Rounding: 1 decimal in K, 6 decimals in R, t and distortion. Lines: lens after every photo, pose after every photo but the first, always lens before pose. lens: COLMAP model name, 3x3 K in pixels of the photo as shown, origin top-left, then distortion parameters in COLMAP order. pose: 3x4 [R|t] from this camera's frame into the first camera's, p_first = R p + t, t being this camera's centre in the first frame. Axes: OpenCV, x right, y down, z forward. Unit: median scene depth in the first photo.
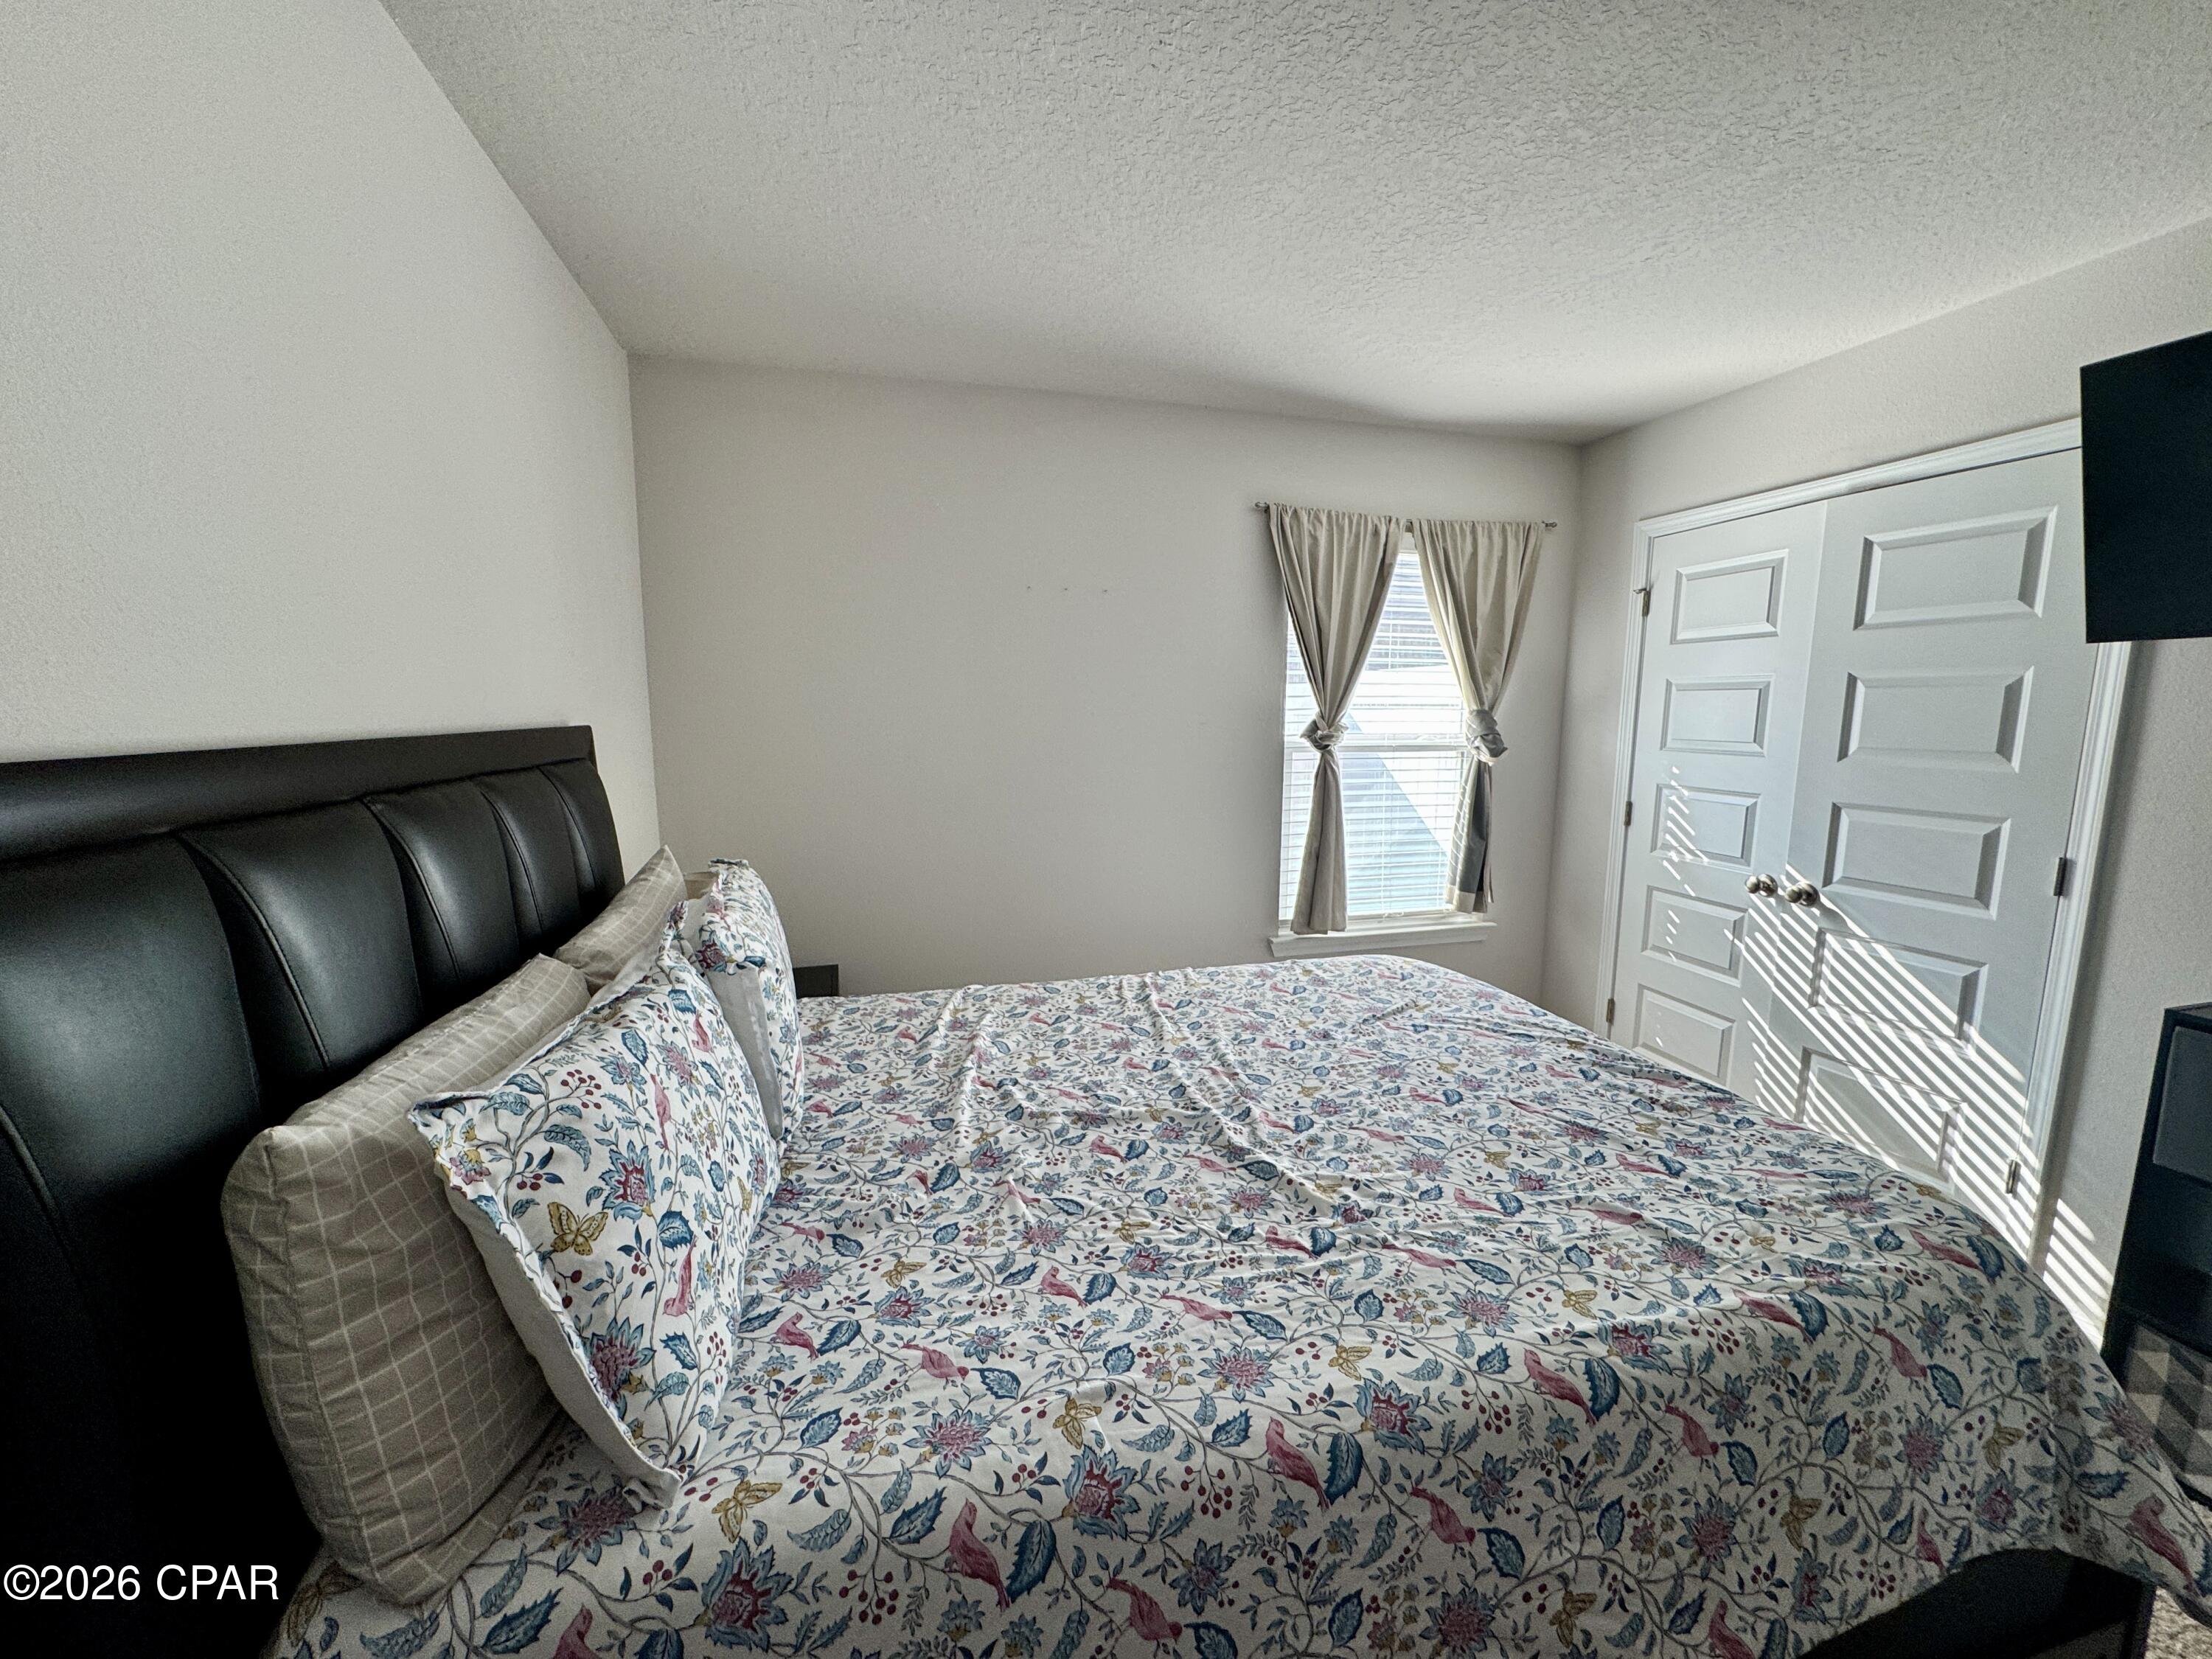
lens RADIAL K [[883.5, 0, 1111.4], [0, 883.5, 824.6], [0, 0, 1]] dist [-0.002662, -0.000245]
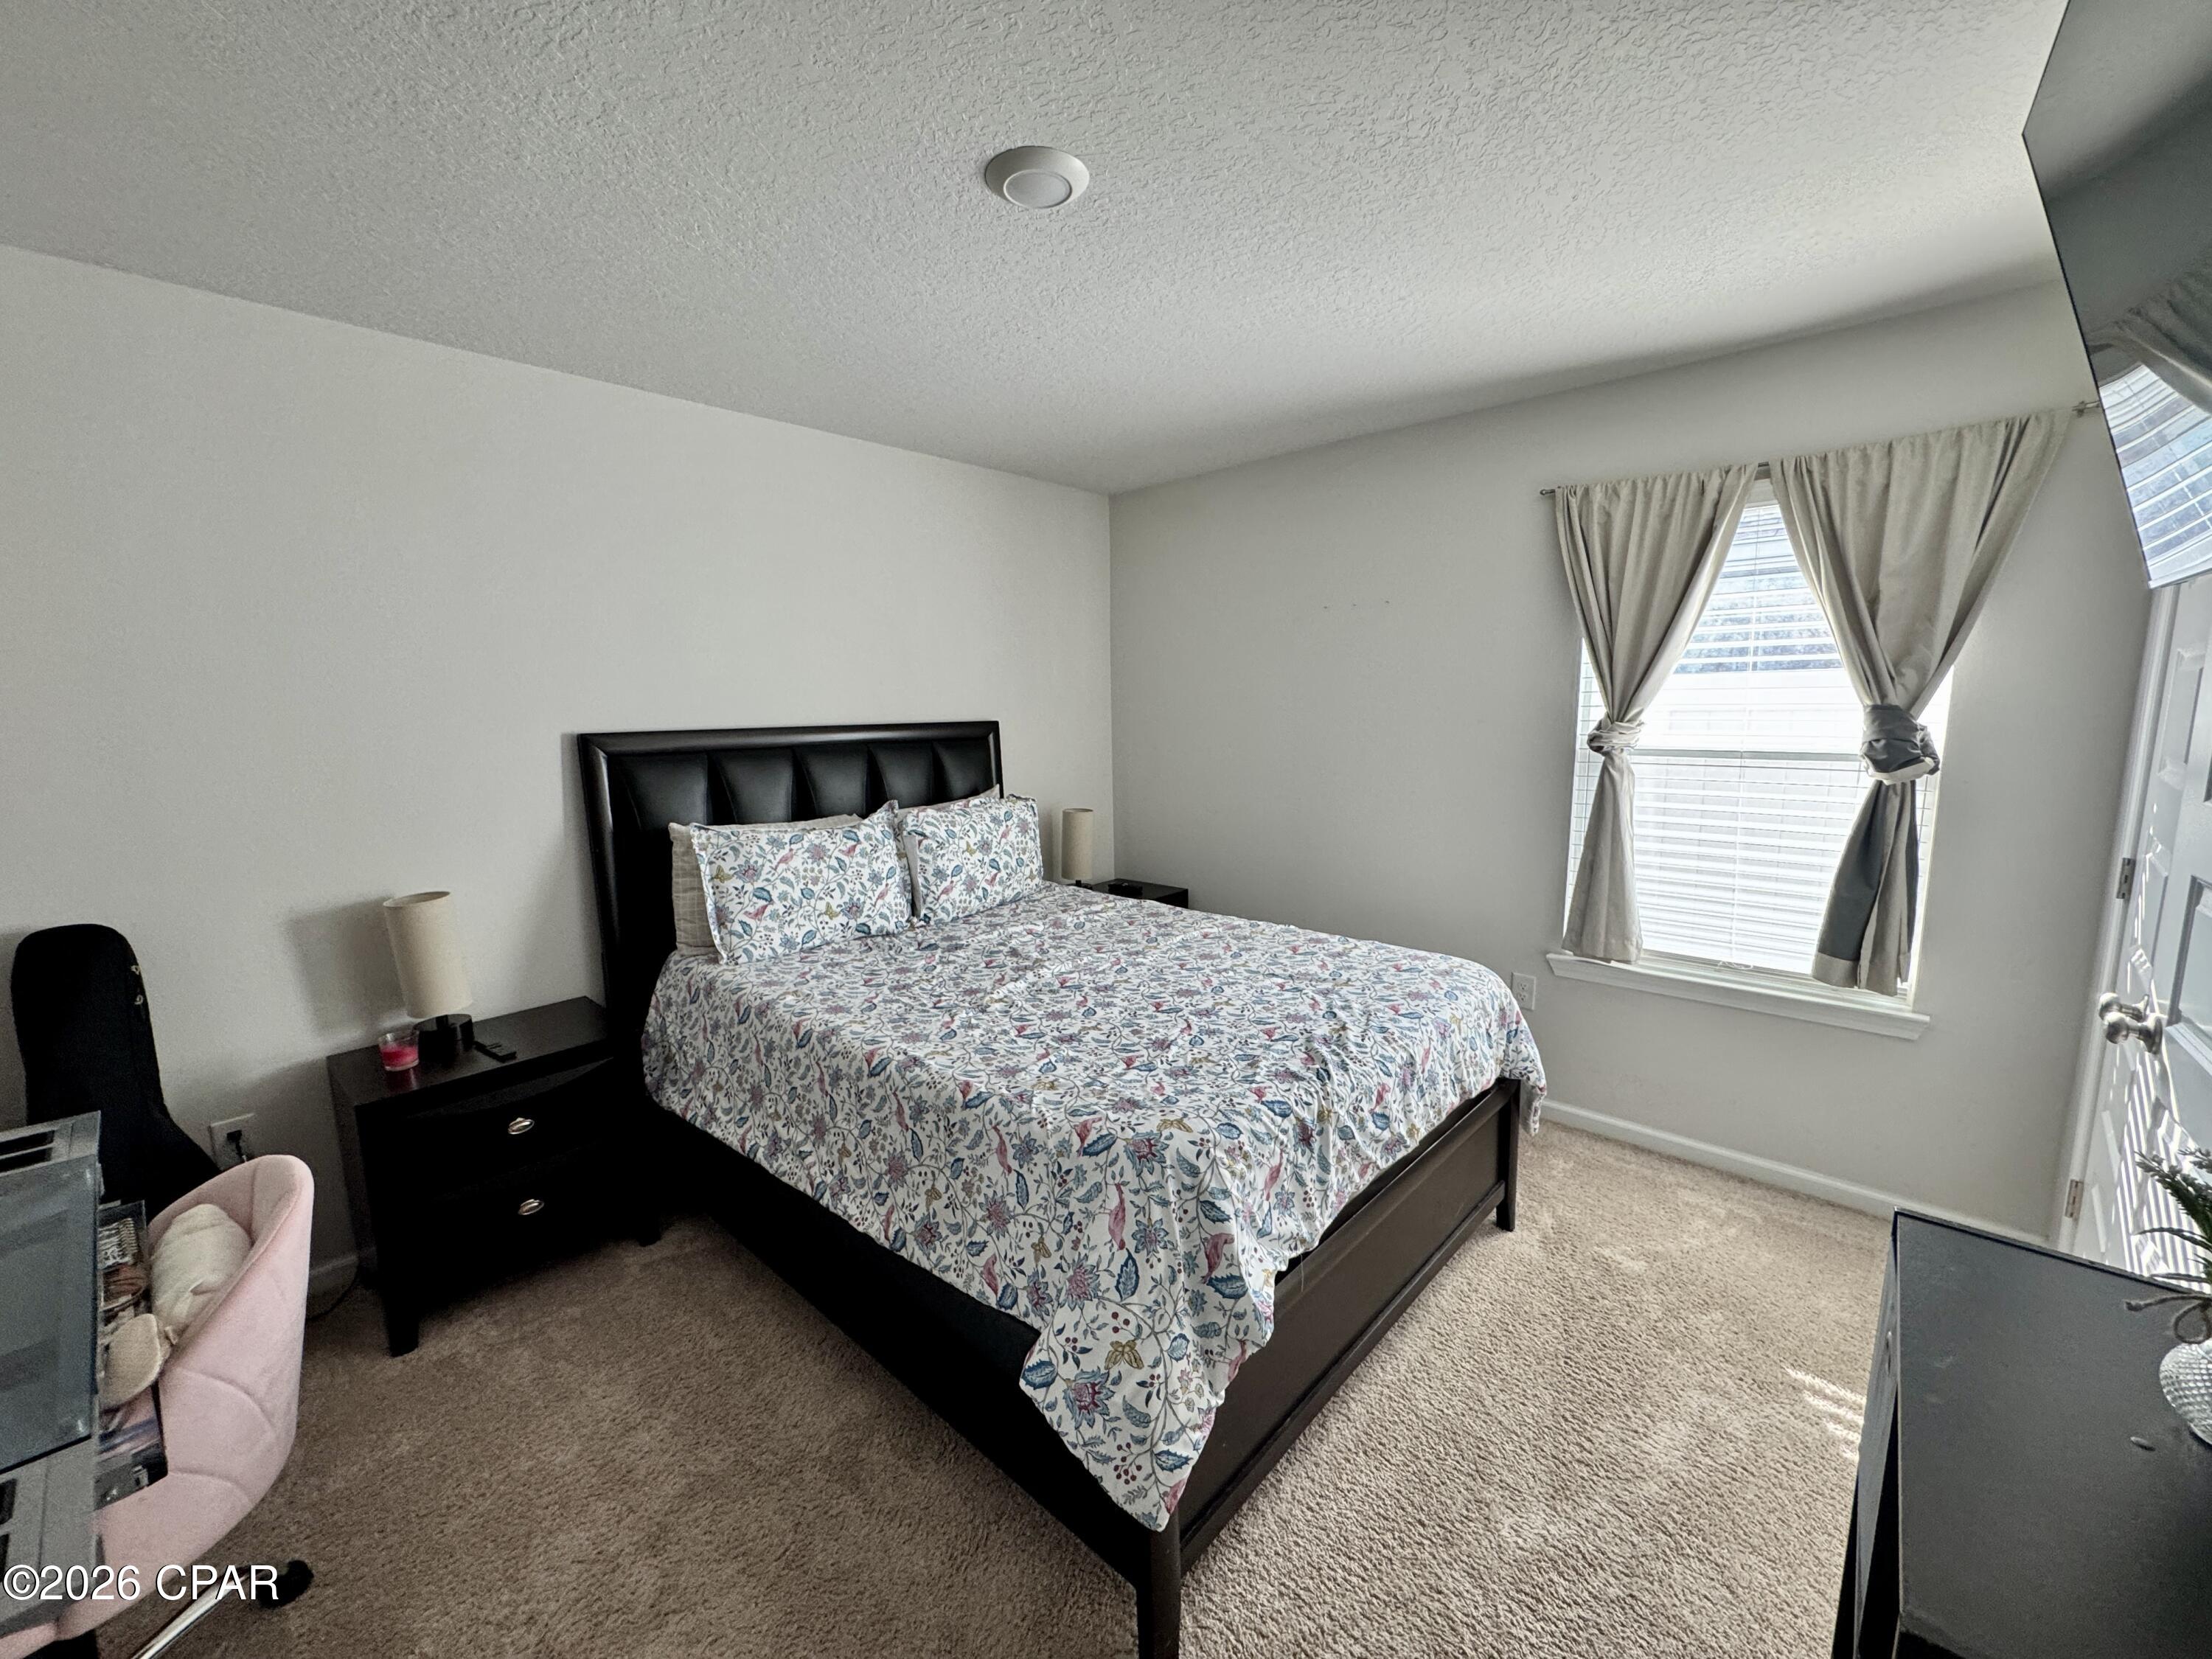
lens RADIAL K [[883.5, 0, 1108.0], [0, 883.5, 834.7], [0, 0, 1]] dist [-0.002662, -0.000245]
pose [[0.532466, 0.116012, -0.838464, 1.527622], [-0.099032, 0.992299, 0.074407, -0.041500], [0.840639, 0.043416, 0.539854, 0.222339]]
